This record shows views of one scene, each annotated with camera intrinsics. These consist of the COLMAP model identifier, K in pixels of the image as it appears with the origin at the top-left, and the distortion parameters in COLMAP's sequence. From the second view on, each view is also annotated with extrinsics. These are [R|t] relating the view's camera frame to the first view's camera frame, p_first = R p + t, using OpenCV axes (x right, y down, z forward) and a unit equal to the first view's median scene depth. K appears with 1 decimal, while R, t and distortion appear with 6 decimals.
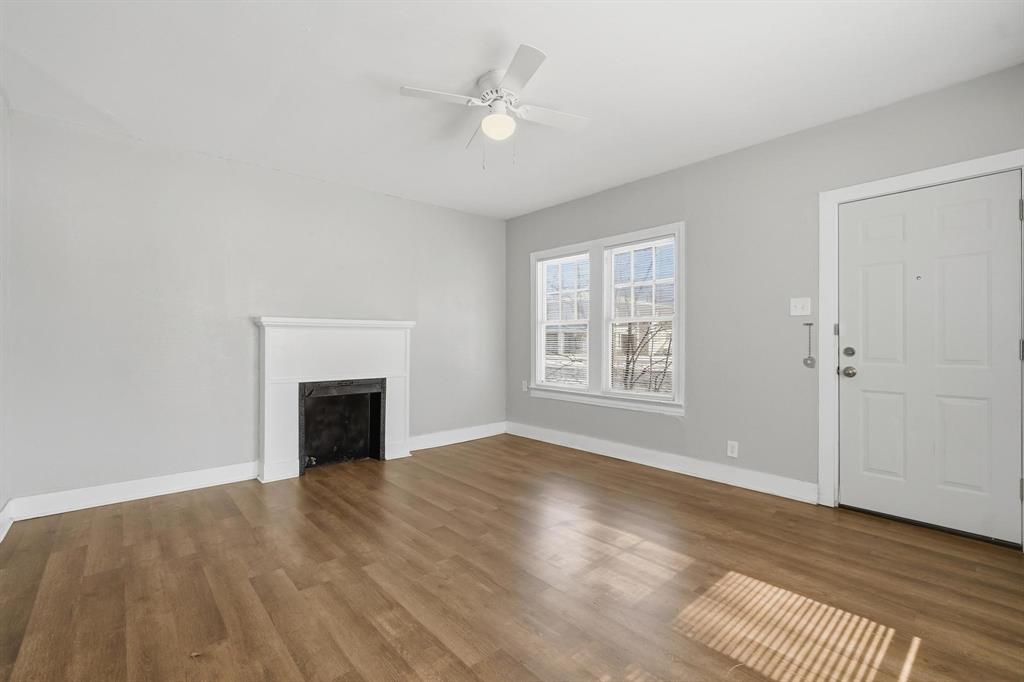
lens RADIAL K [[443.2, 0, 508.7], [0, 443.2, 341.8], [0, 0, 1]] dist [0.000014, 0.000510]
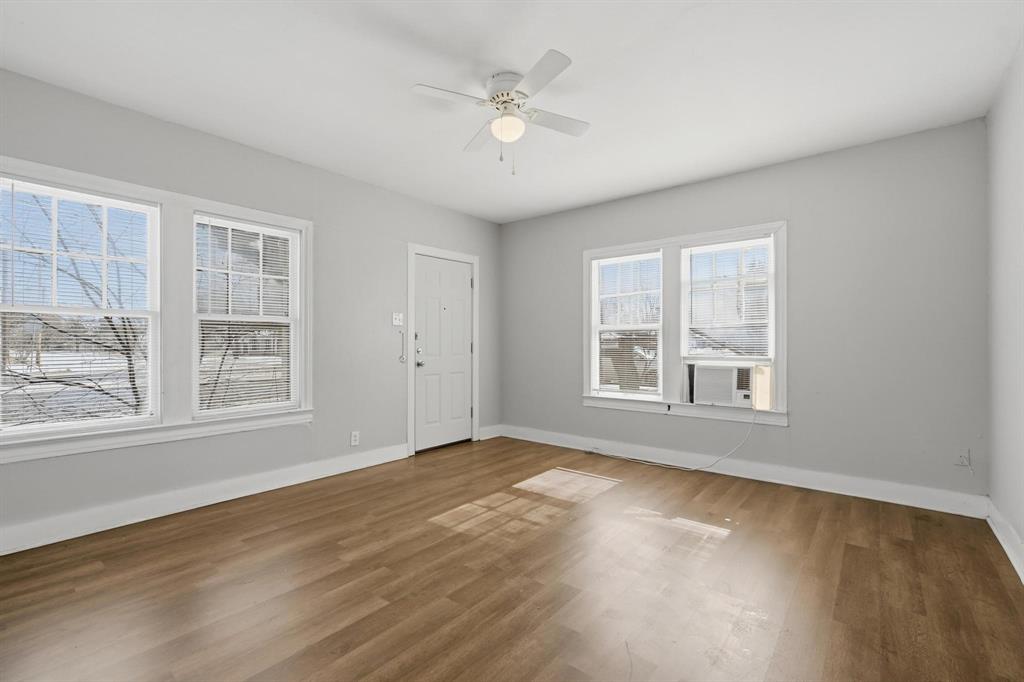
lens RADIAL K [[451.1, 0, 496.6], [0, 451.1, 340.8], [0, 0, 1]] dist [0.000119, 0.000252]
pose [[-0.140249, 0.007297, 0.990089, -0.814401], [0.001101, 0.999973, -0.007214, -0.001530], [-0.990116, 0.000078, -0.140253, 0.926376]]
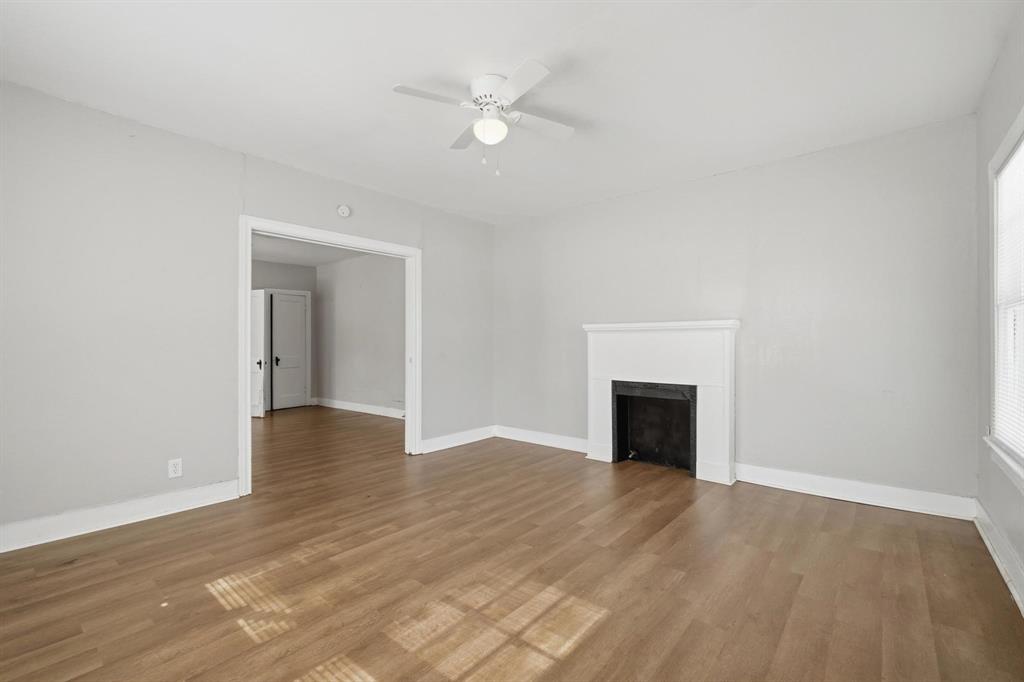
lens RADIAL K [[443.2, 0, 508.7], [0, 443.2, 341.8], [0, 0, 1]] dist [0.000014, 0.000510]
pose [[0.159632, -0.004909, -0.987164, 0.773406], [0.000159, 0.999988, -0.004947, -0.003378], [0.987177, 0.000633, 0.159631, 0.696191]]
